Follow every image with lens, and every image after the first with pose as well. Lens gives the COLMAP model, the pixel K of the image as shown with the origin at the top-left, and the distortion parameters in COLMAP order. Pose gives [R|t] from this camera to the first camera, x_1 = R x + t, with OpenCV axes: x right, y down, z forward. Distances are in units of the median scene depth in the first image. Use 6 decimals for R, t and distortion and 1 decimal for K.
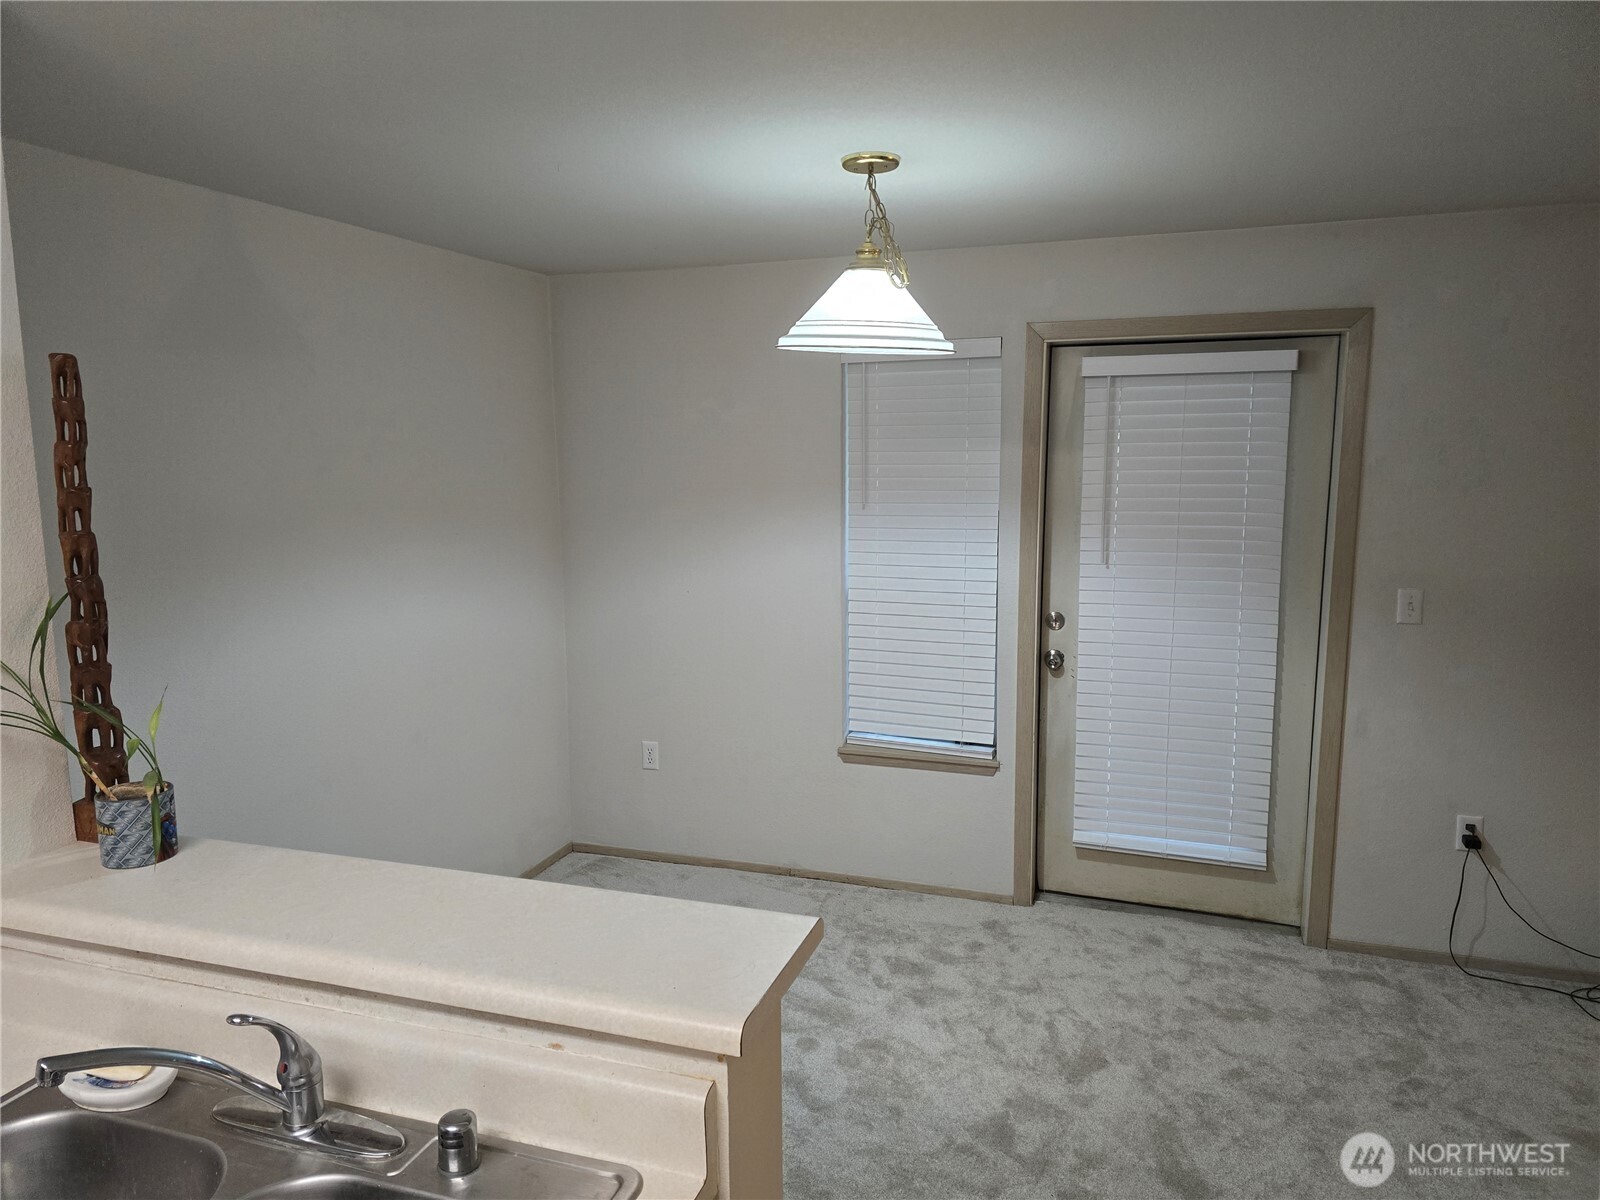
lens RADIAL K [[1082.6, 0, 796.5], [0, 1082.6, 594.4], [0, 0, 1]] dist [0.091754, -0.098030]
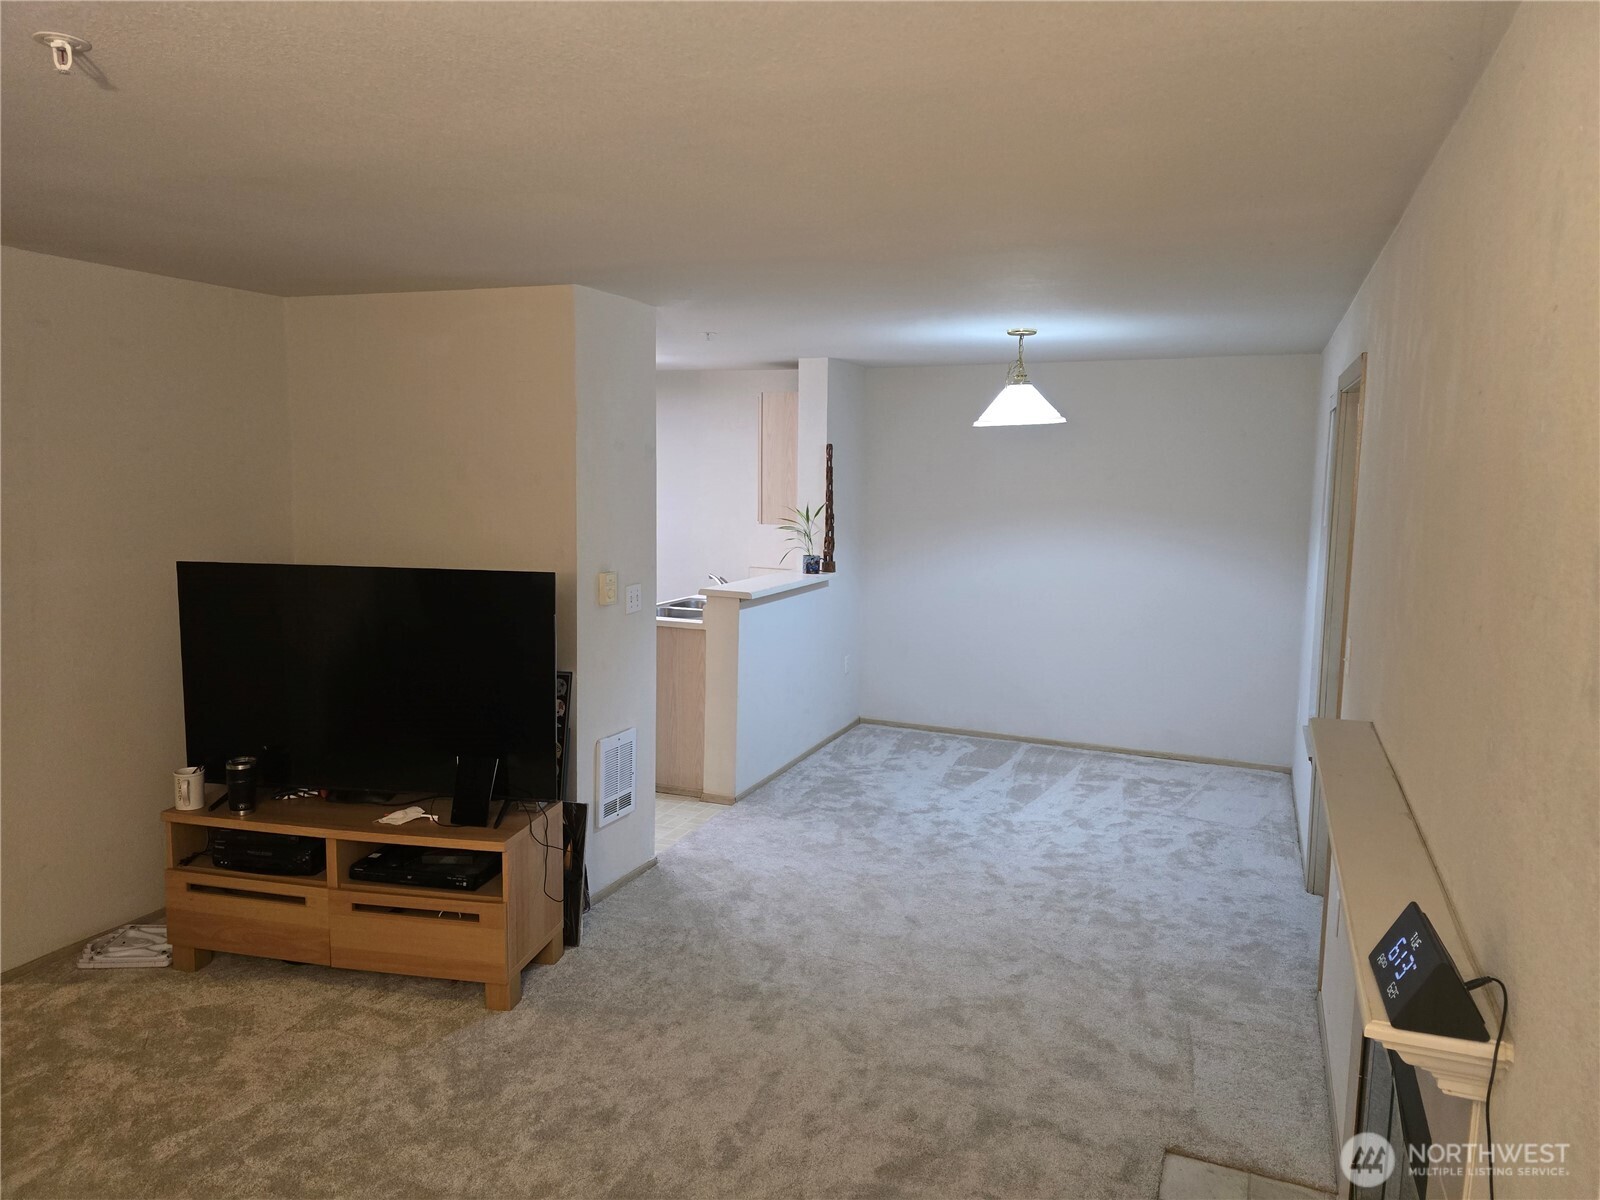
lens RADIAL K [[1070.2, 0, 804.1], [0, 1070.2, 595.5], [0, 0, 1]] dist [0.096946, -0.095711]
pose [[-0.072509, 0.130208, -0.988832, 1.399182], [-0.162946, 0.976574, 0.140542, -0.091646], [0.983967, 0.171316, -0.049594, 0.524460]]
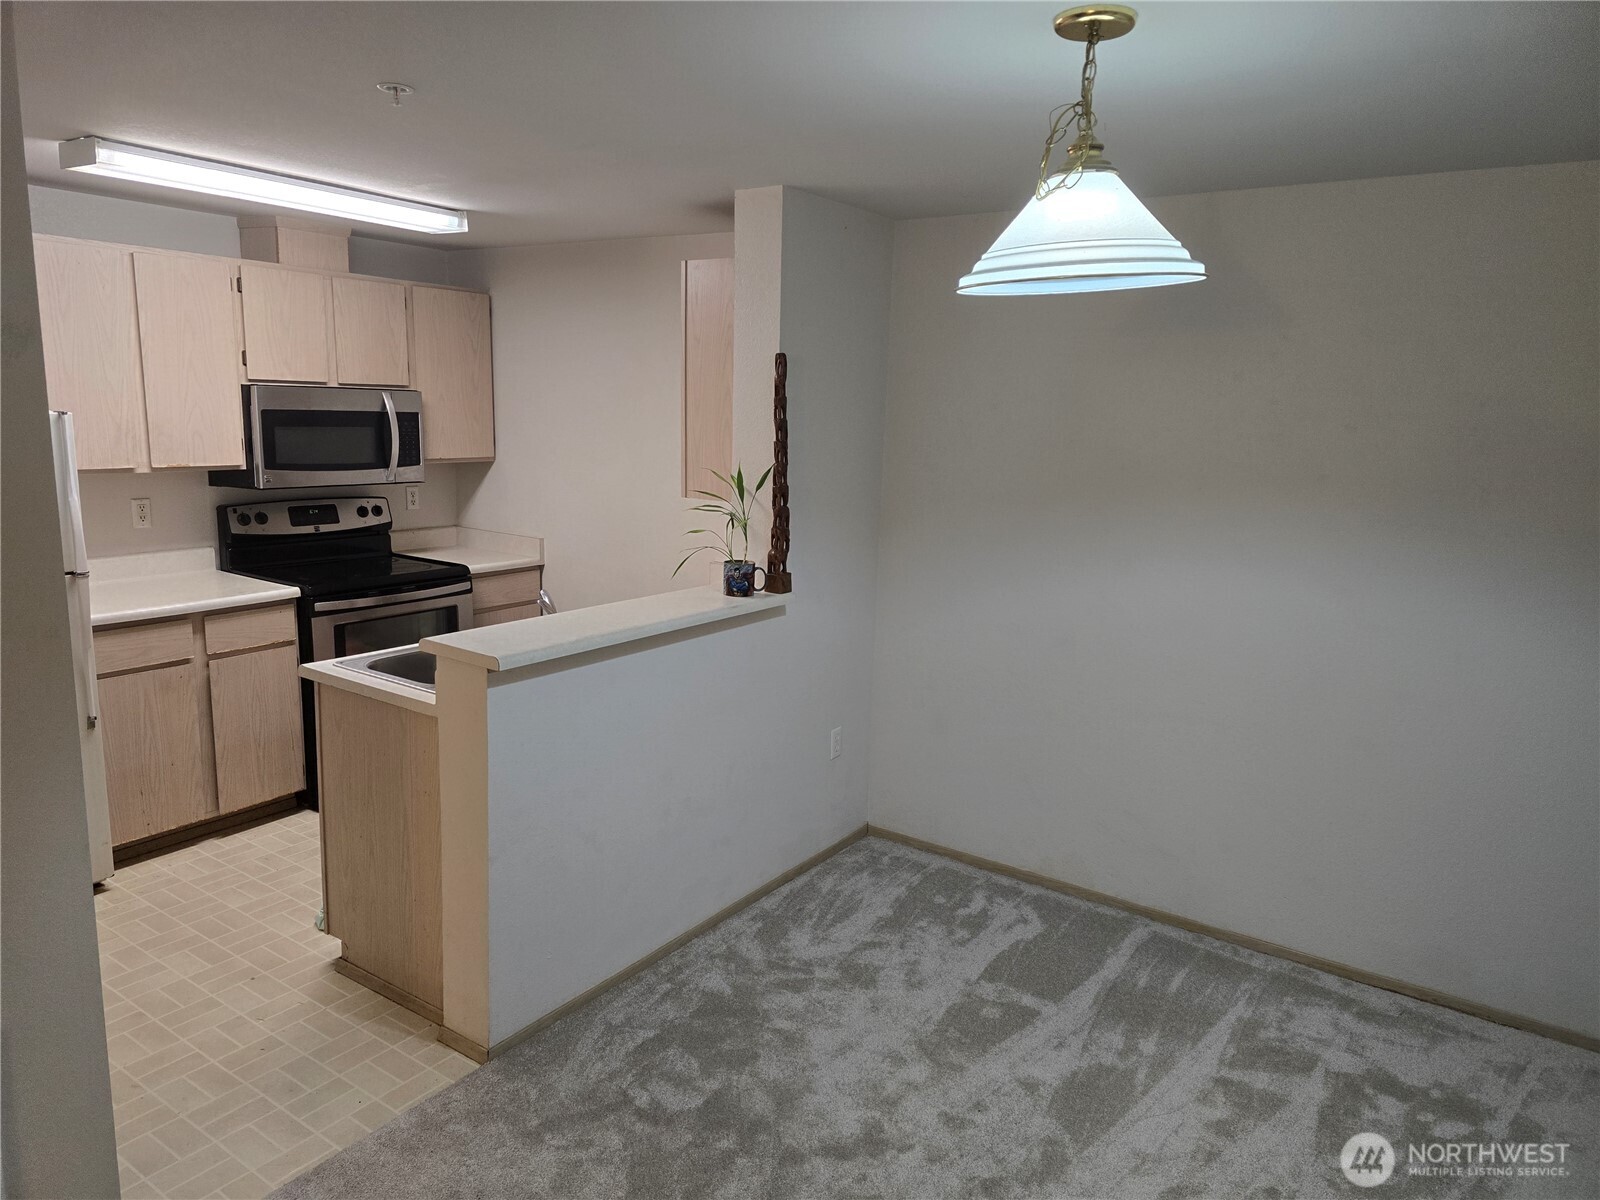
lens RADIAL K [[1069.9, 0, 793.9], [0, 1069.9, 608.9], [0, 0, 1]] dist [0.060166, -0.060909]
pose [[-0.288596, 0.184350, -0.939536, 0.582751], [-0.168616, 0.956166, 0.239406, -0.107139], [0.942487, 0.227512, -0.244862, 0.717724]]
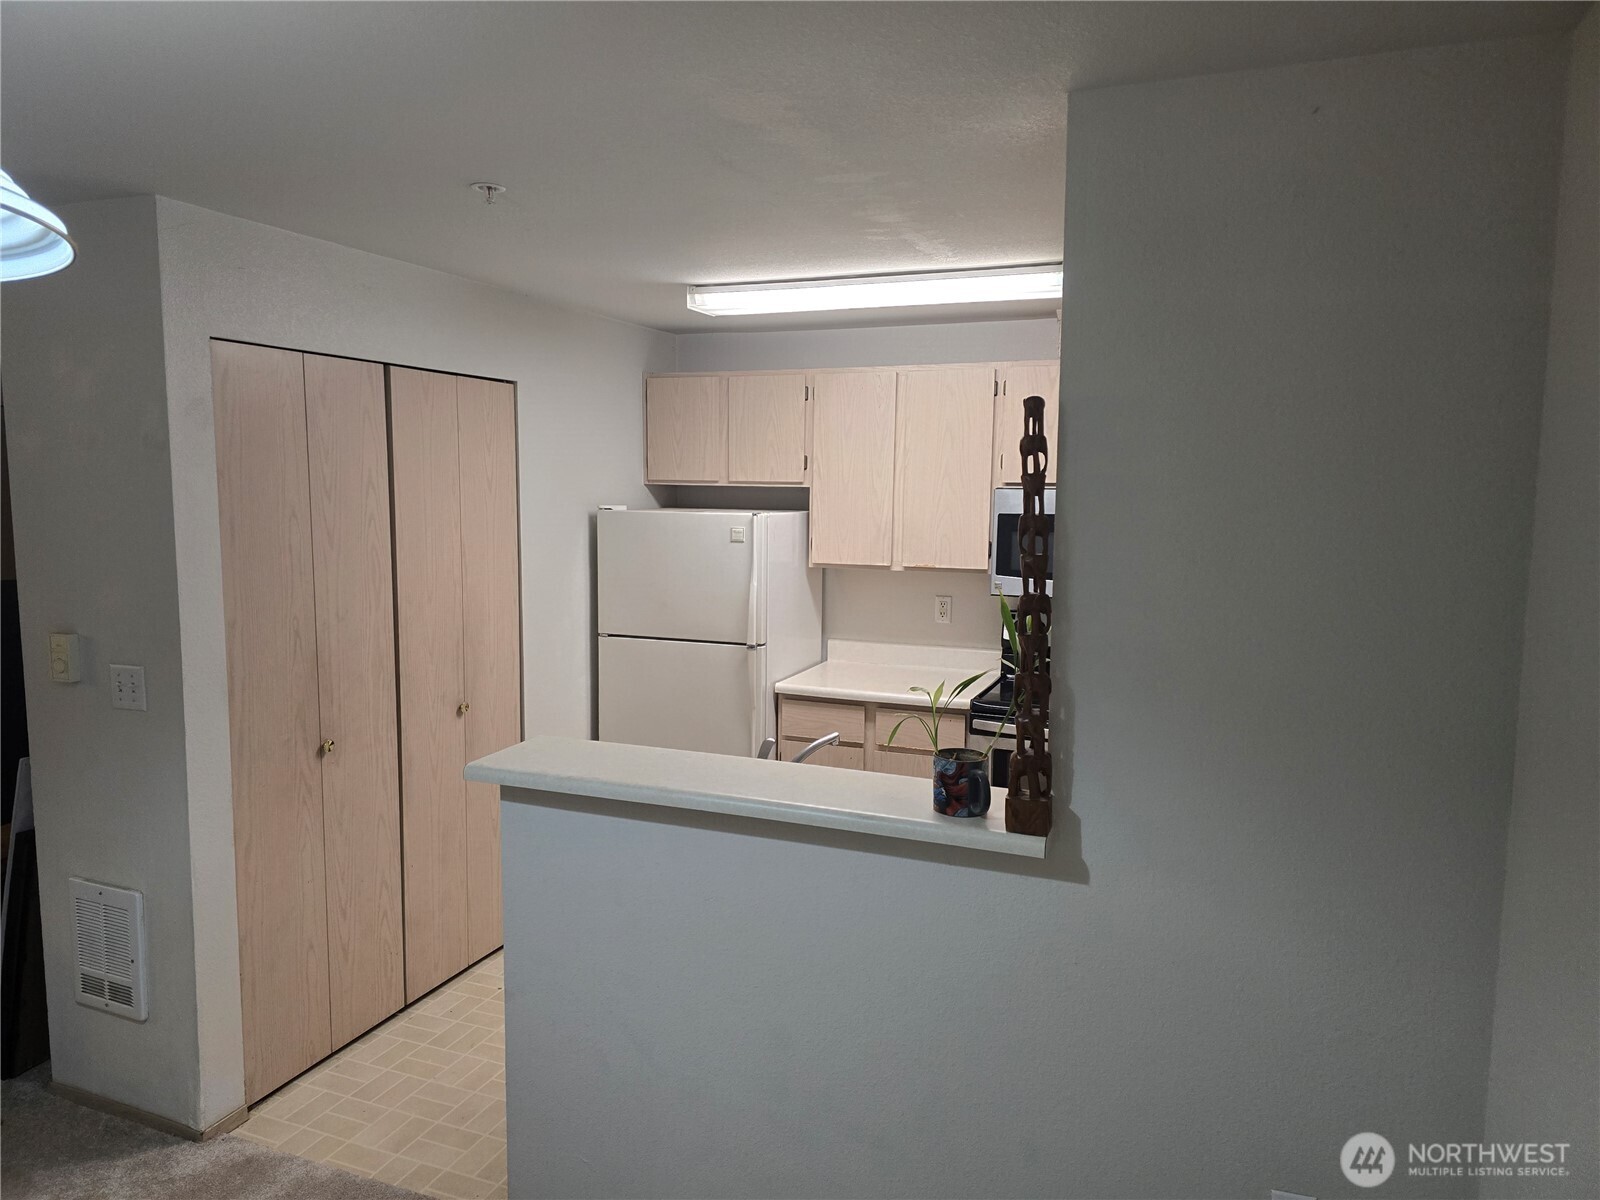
lens RADIAL K [[1069.9, 0, 793.9], [0, 1069.9, 608.9], [0, 0, 1]] dist [0.060166, -0.060909]
pose [[-0.998328, -0.003229, 0.057709, -0.211340], [0.011725, 0.966367, 0.256899, -0.128502], [-0.056598, 0.257147, -0.964714, 0.947895]]
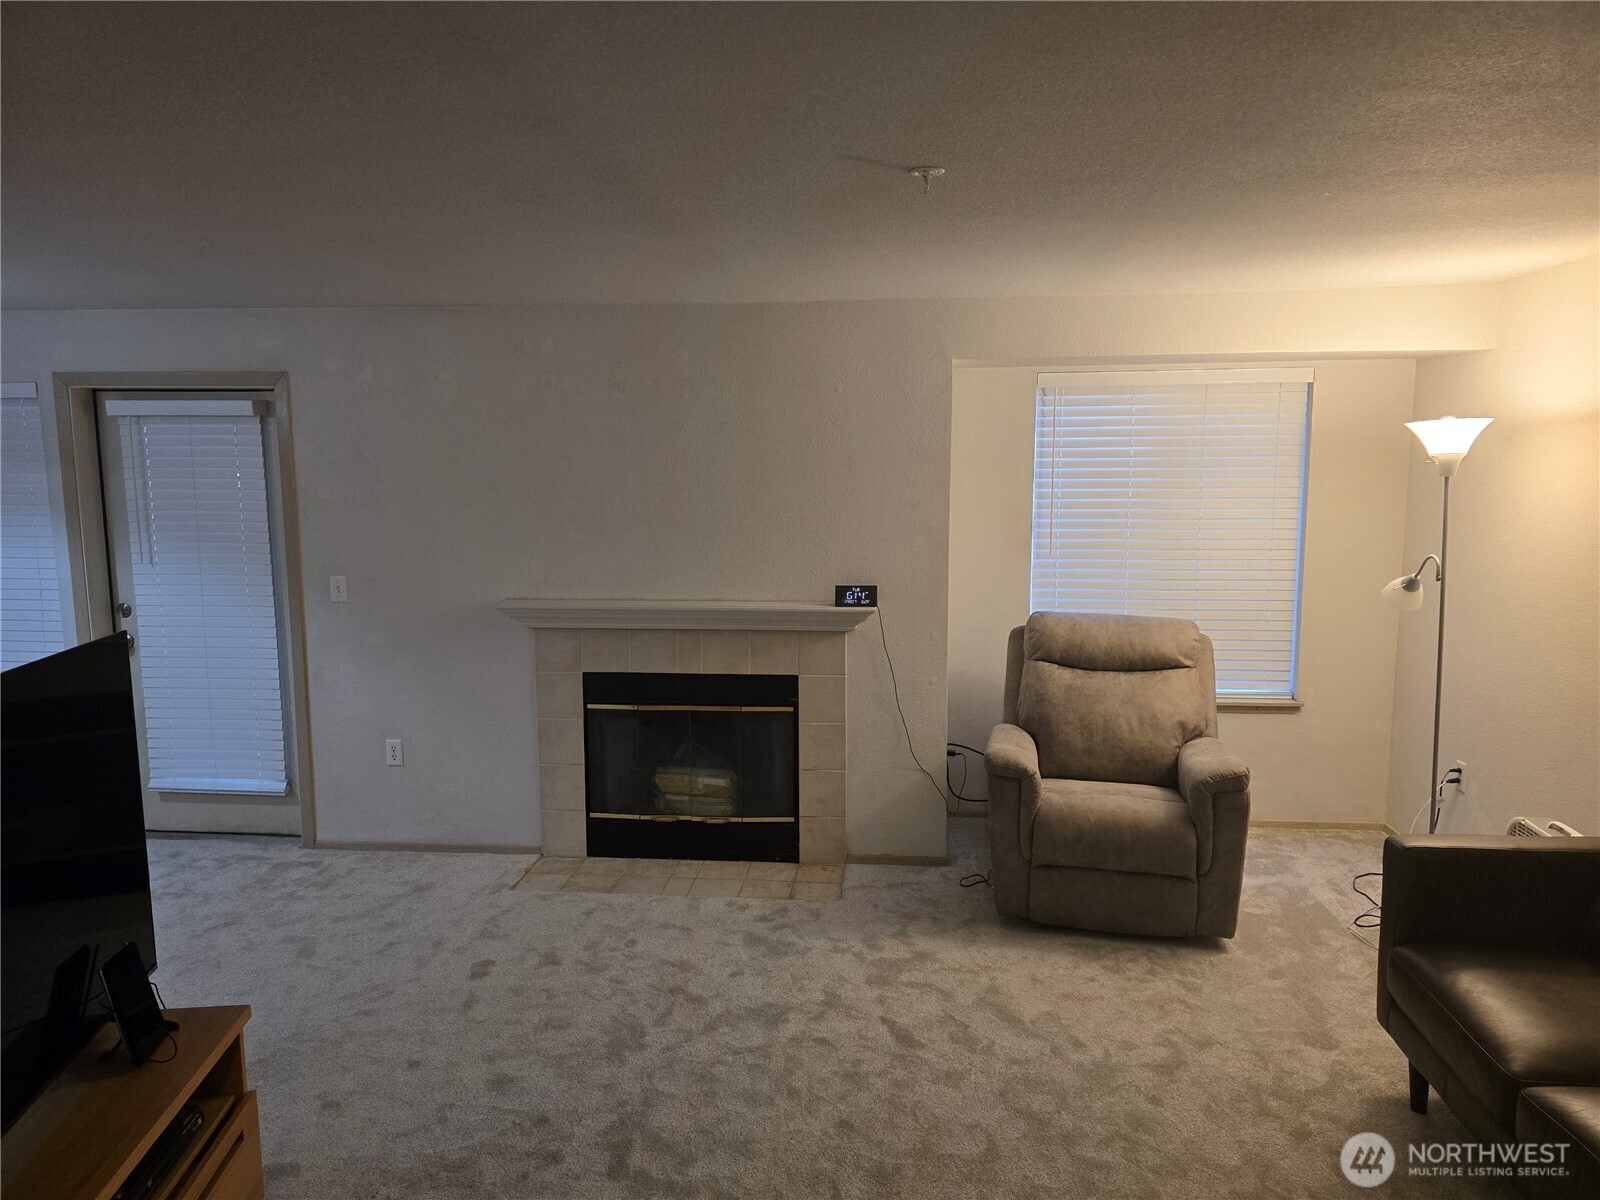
lens RADIAL K [[1070.2, 0, 804.1], [0, 1070.2, 595.5], [0, 0, 1]] dist [0.096946, -0.095711]
pose [[0.974112, -0.023439, 0.224849, 0.750180], [0.027724, 0.999489, -0.015917, 0.051422], [-0.224361, 0.021739, 0.974264, -0.411890]]
